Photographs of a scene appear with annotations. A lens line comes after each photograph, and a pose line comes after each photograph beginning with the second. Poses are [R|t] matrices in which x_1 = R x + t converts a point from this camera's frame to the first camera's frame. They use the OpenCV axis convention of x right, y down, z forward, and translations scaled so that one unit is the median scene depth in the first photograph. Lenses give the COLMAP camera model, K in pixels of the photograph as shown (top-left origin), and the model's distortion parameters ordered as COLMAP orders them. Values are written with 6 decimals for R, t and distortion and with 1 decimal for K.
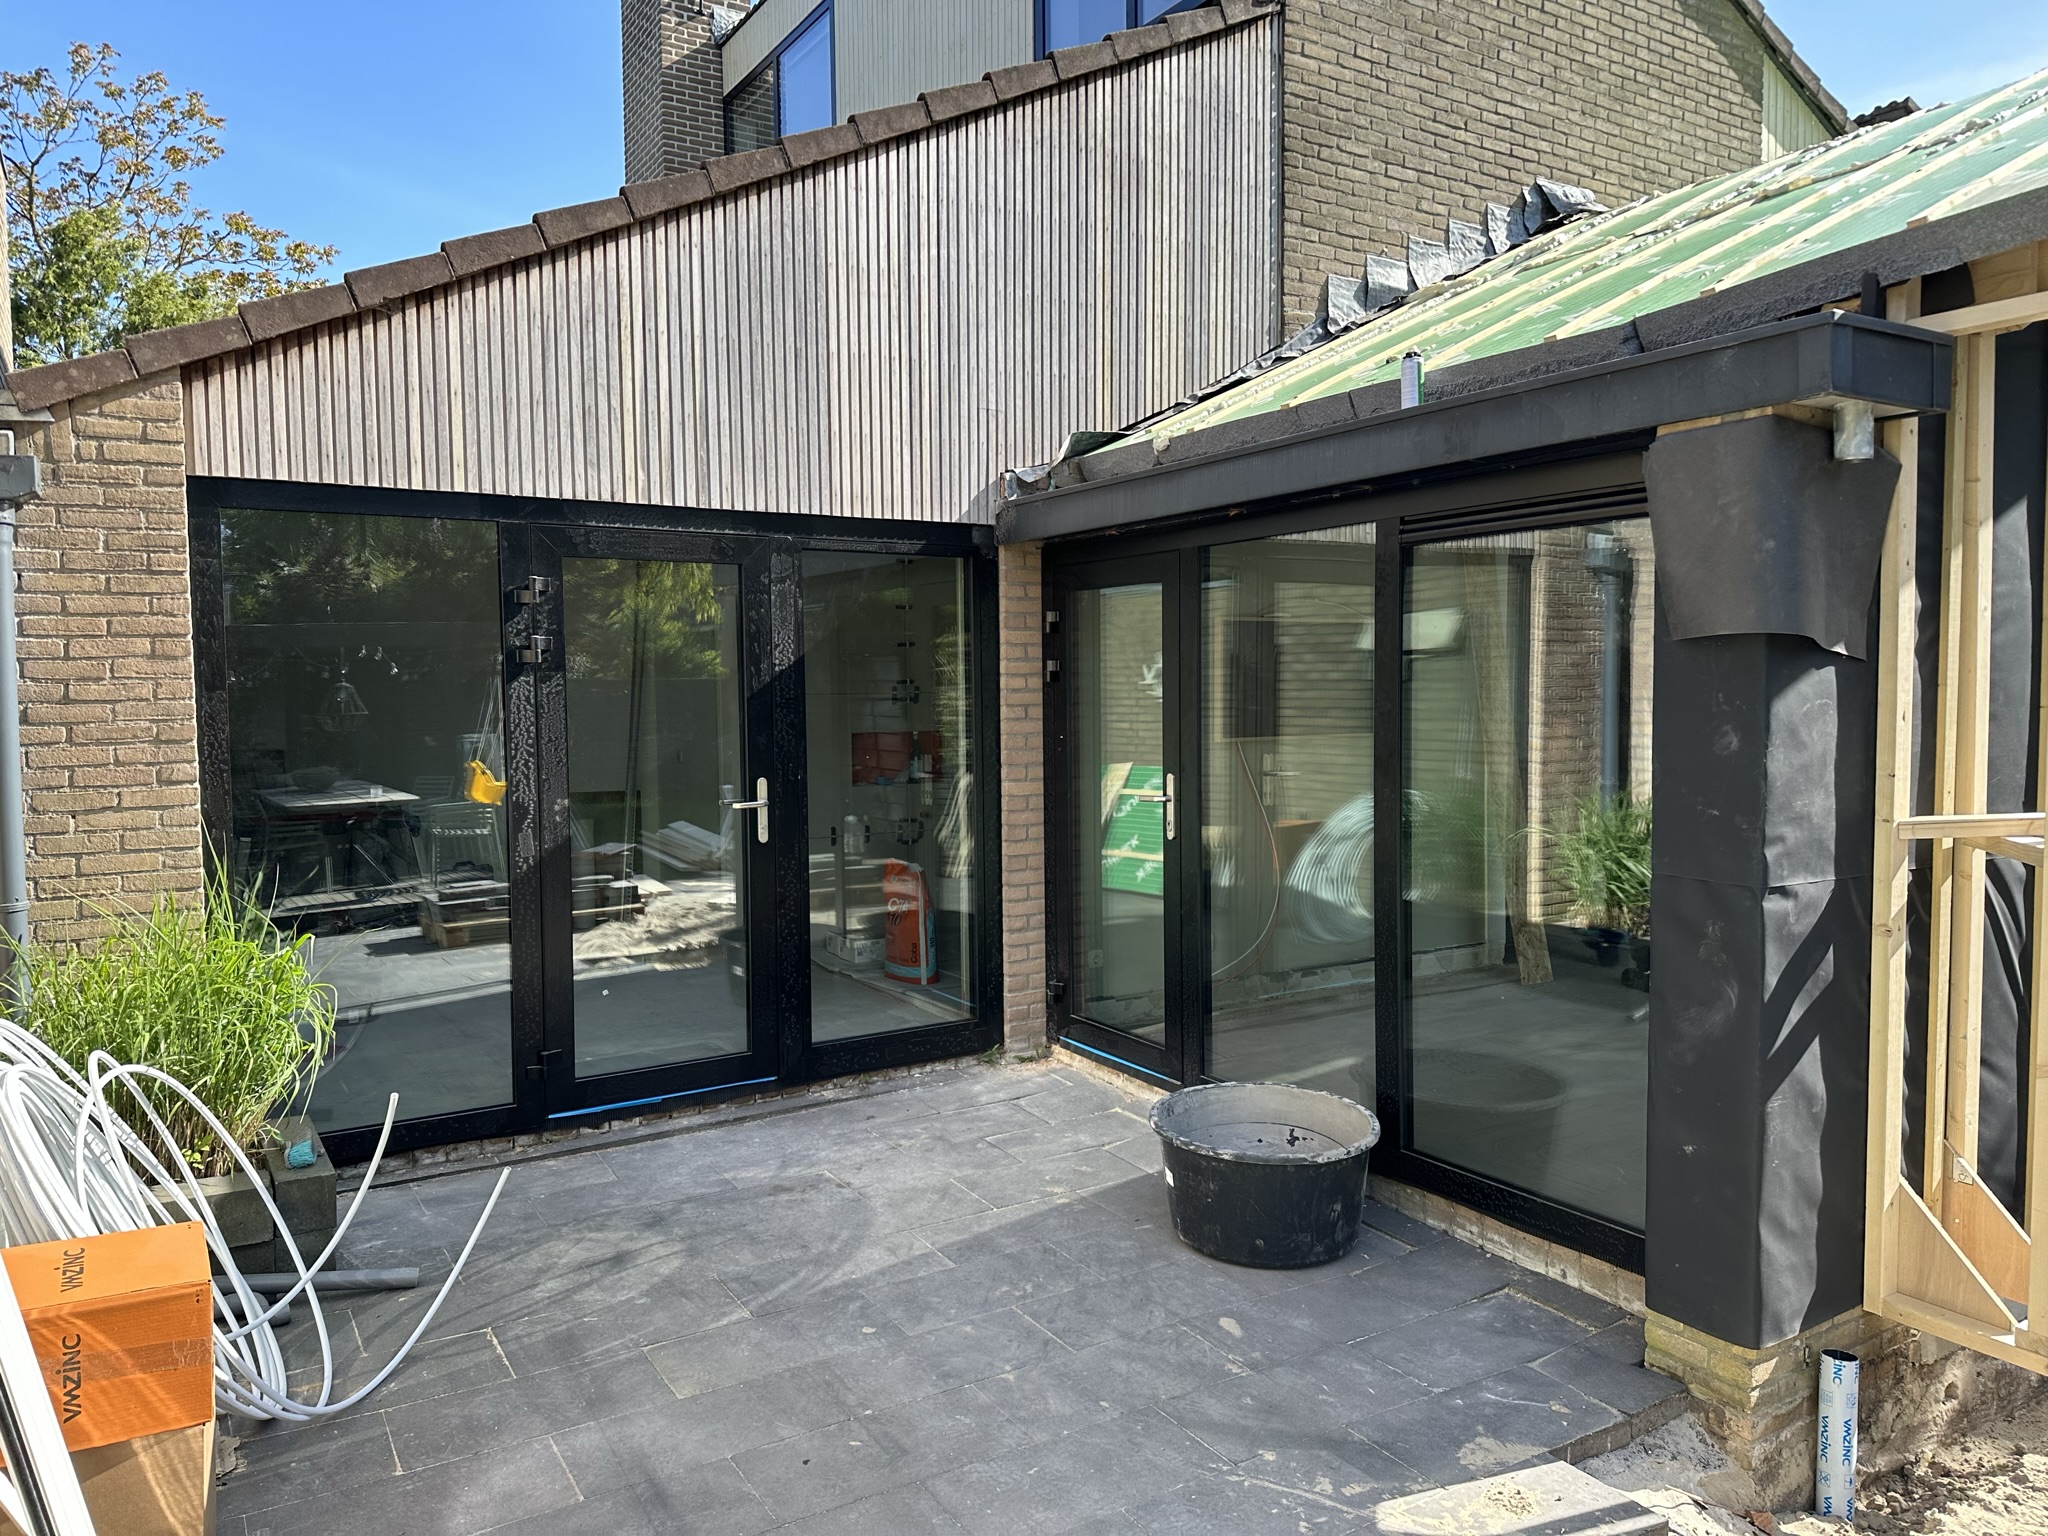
lens RADIAL K [[1438.7, 0, 1011.0], [0, 1438.7, 763.7], [0, 0, 1]] dist [0.008358, -0.015465]
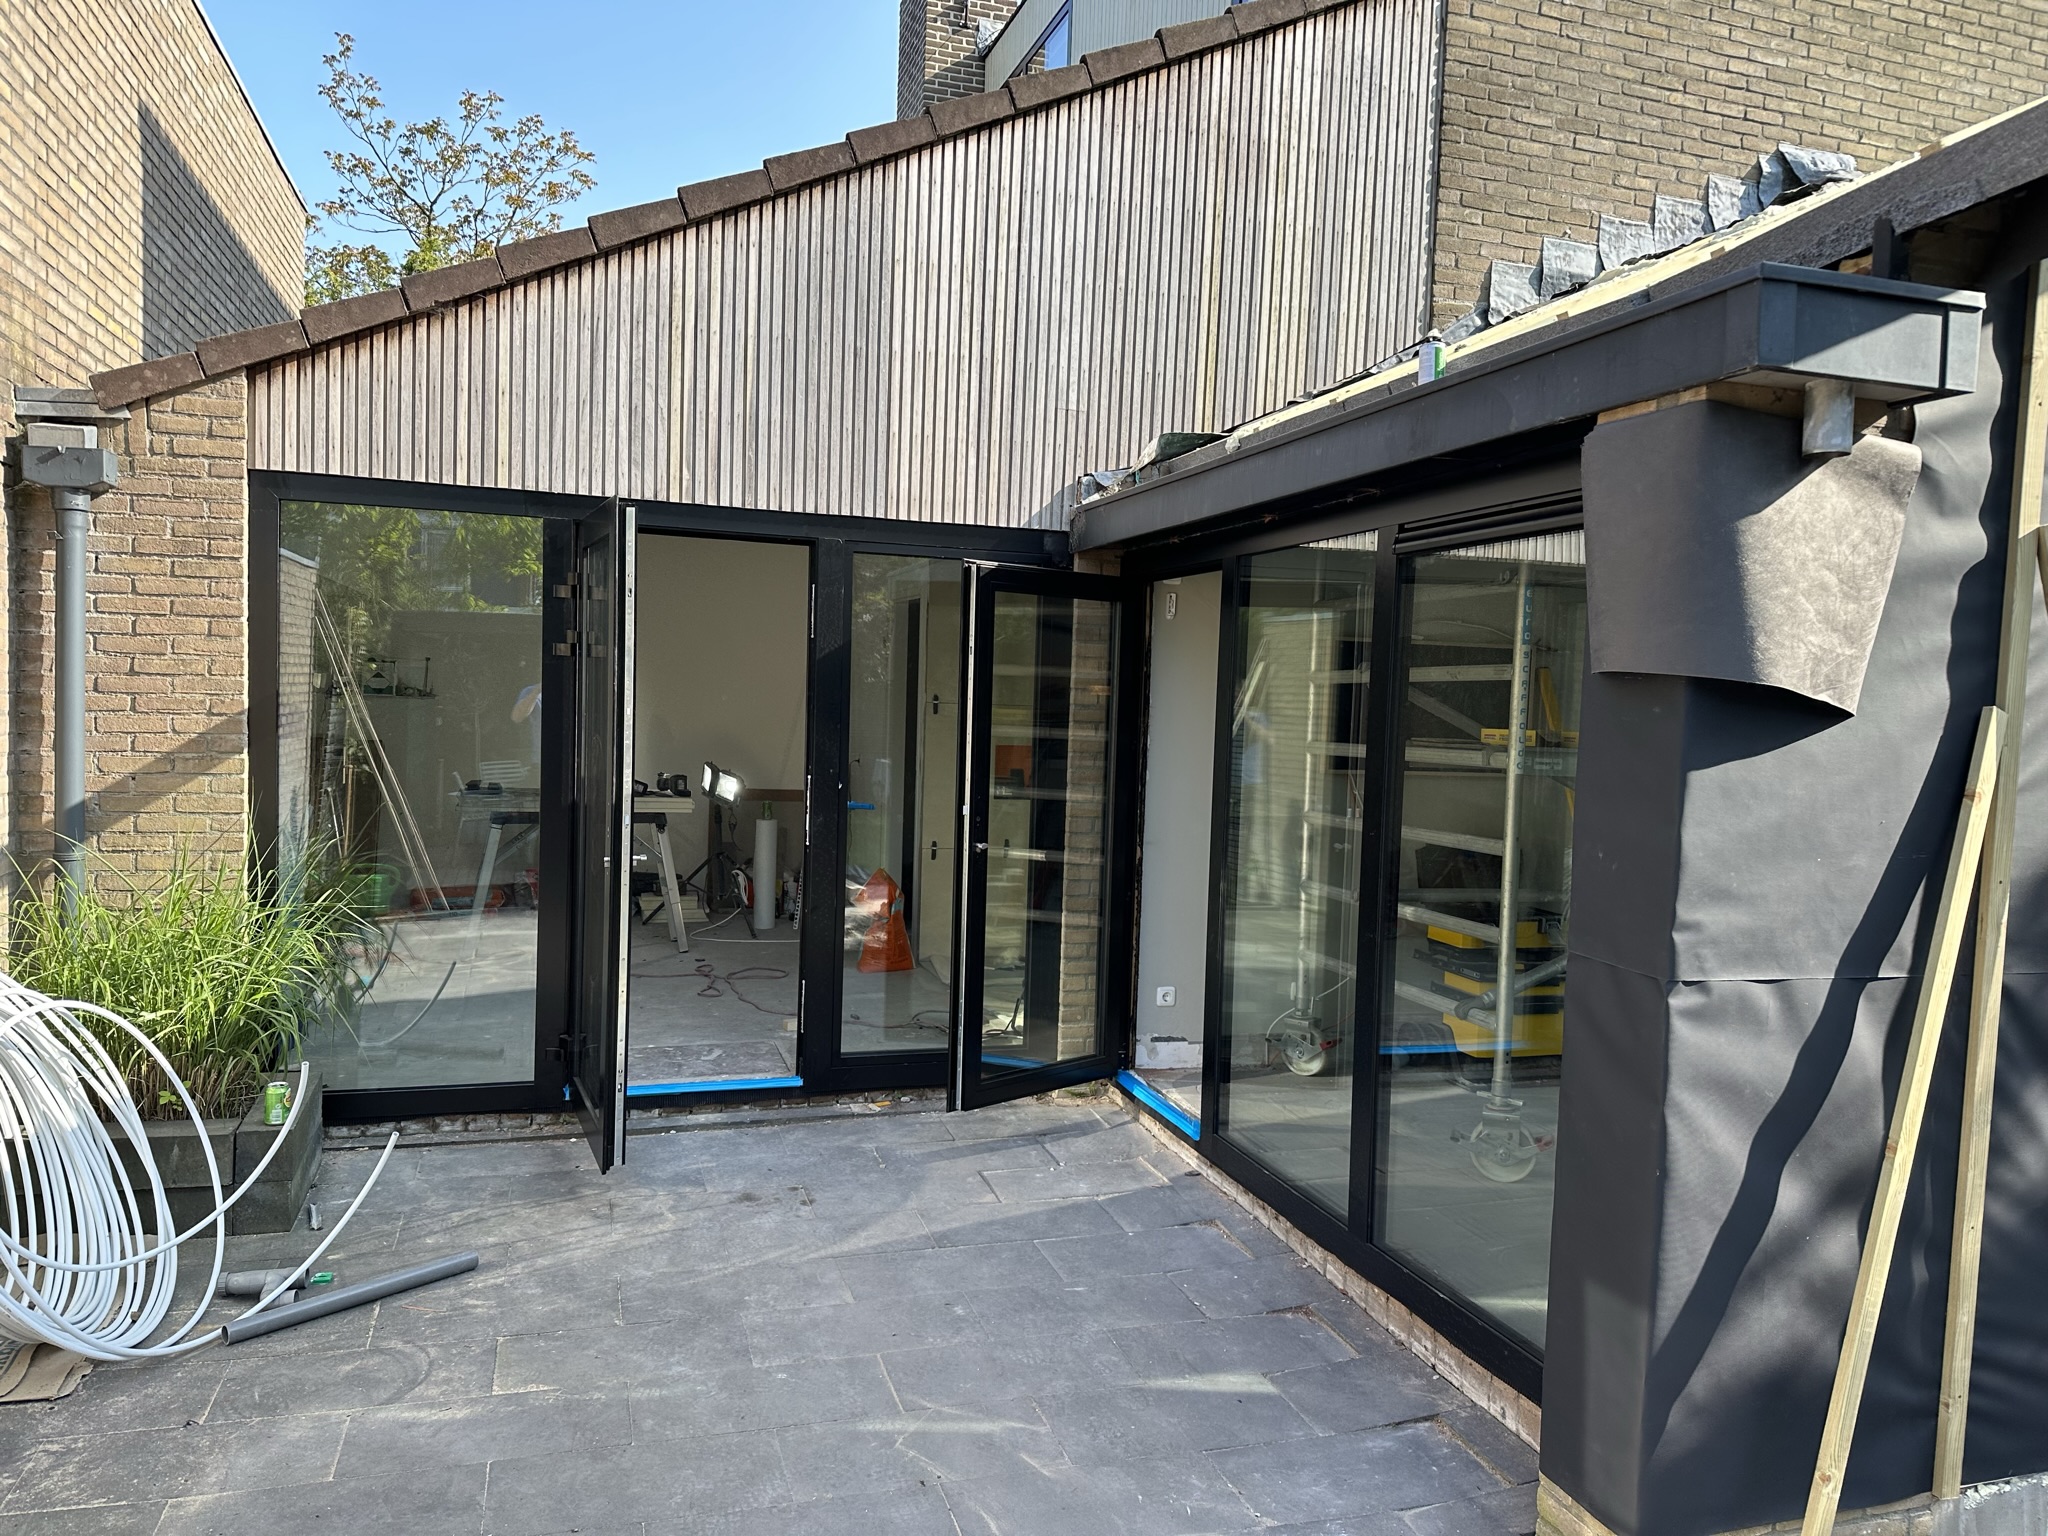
lens RADIAL K [[1438.7, 0, 1017.8], [0, 1438.7, 780.7], [0, 0, 1]] dist [0.008358, -0.015465]
pose [[0.969614, 0.057483, -0.237791, 0.200824], [-0.057292, 0.998328, 0.007720, -0.006646], [0.237837, 0.006138, 0.971286, 0.071113]]
